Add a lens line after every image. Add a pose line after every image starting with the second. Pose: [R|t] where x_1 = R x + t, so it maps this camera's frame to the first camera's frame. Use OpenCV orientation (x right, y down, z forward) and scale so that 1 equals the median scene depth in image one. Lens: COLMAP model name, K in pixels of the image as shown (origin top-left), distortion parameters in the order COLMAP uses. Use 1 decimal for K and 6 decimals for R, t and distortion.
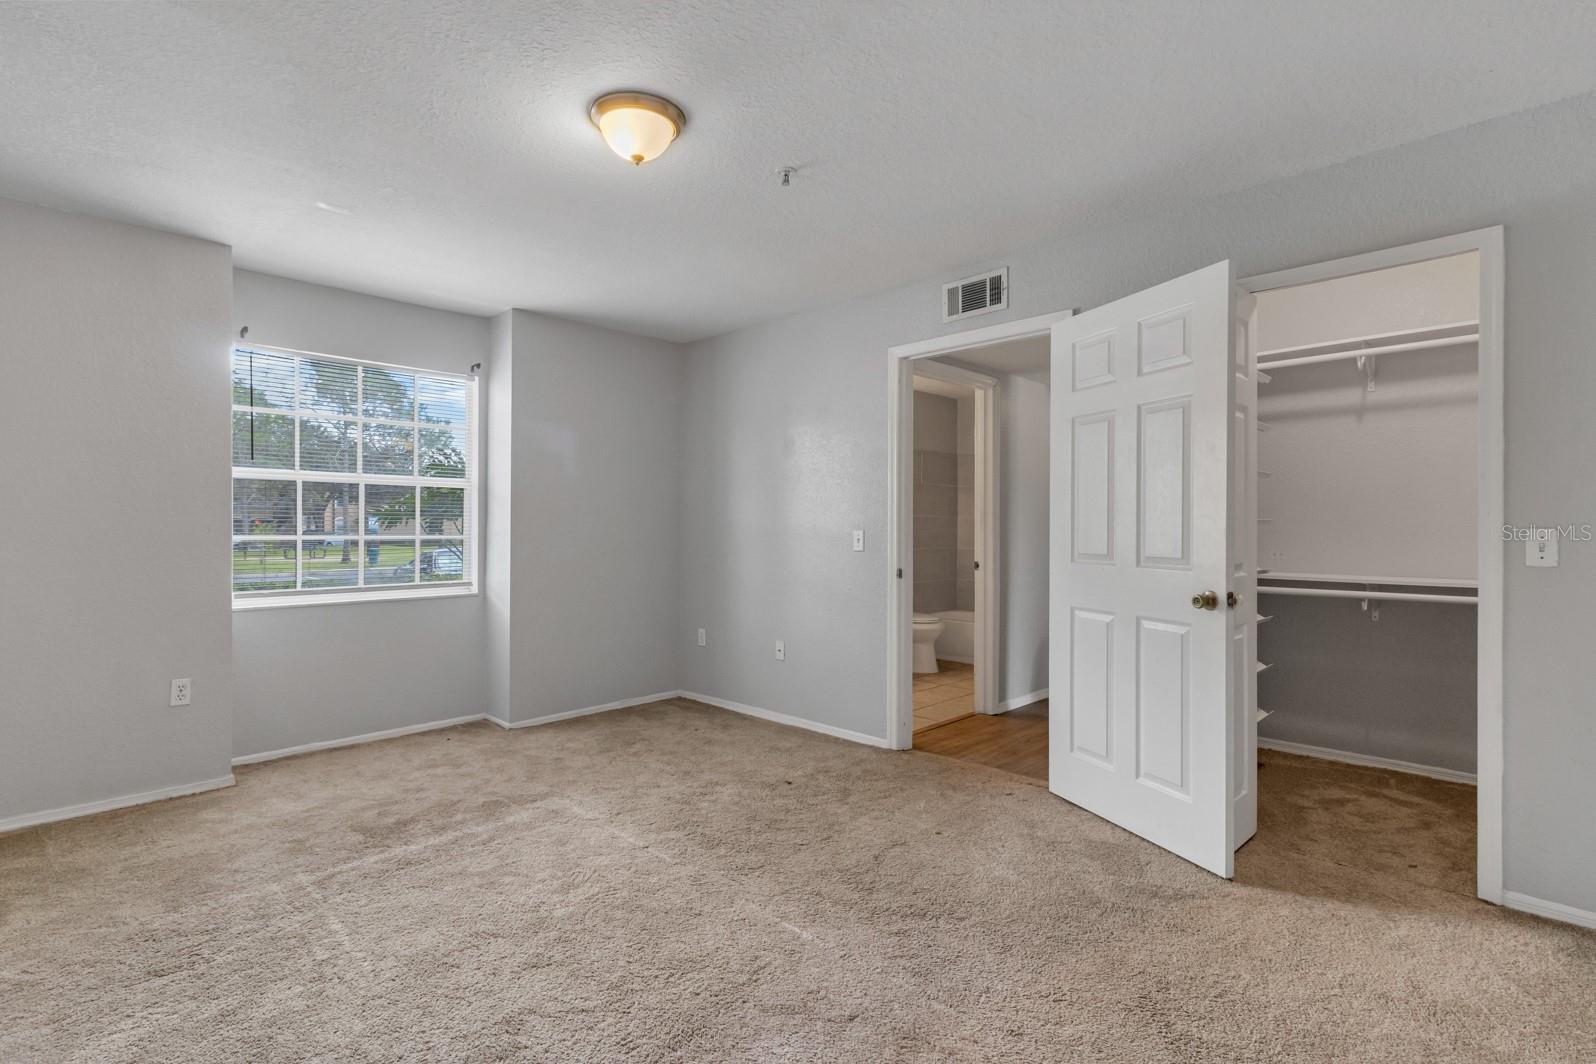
lens RADIAL K [[743.7, 0, 798.5], [0, 743.7, 528.8], [0, 0, 1]] dist [0.000104, -0.000045]
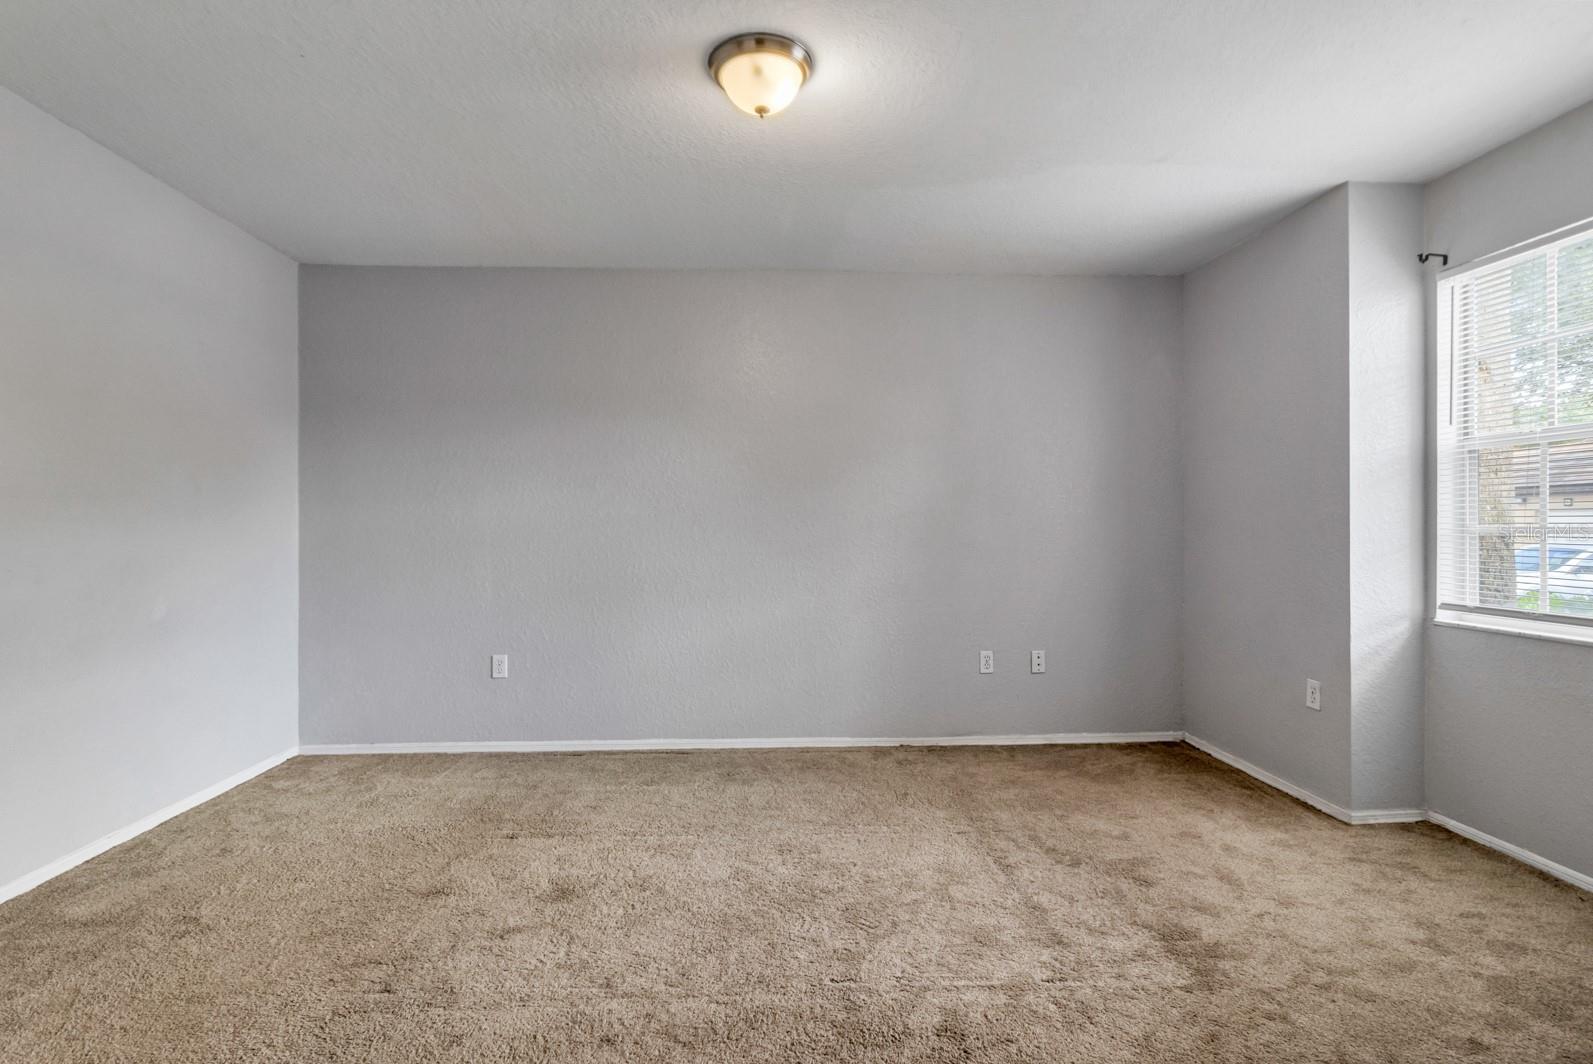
lens RADIAL K [[807.0, 0, 797.5], [0, 807.0, 525.7], [0, 0, 1]] dist [0.004633, 0.001045]
pose [[-0.661243, 0.009855, -0.750107, 0.346325], [0.000926, 0.999924, 0.012321, -0.003823], [0.750171, 0.007453, -0.661201, 1.176332]]
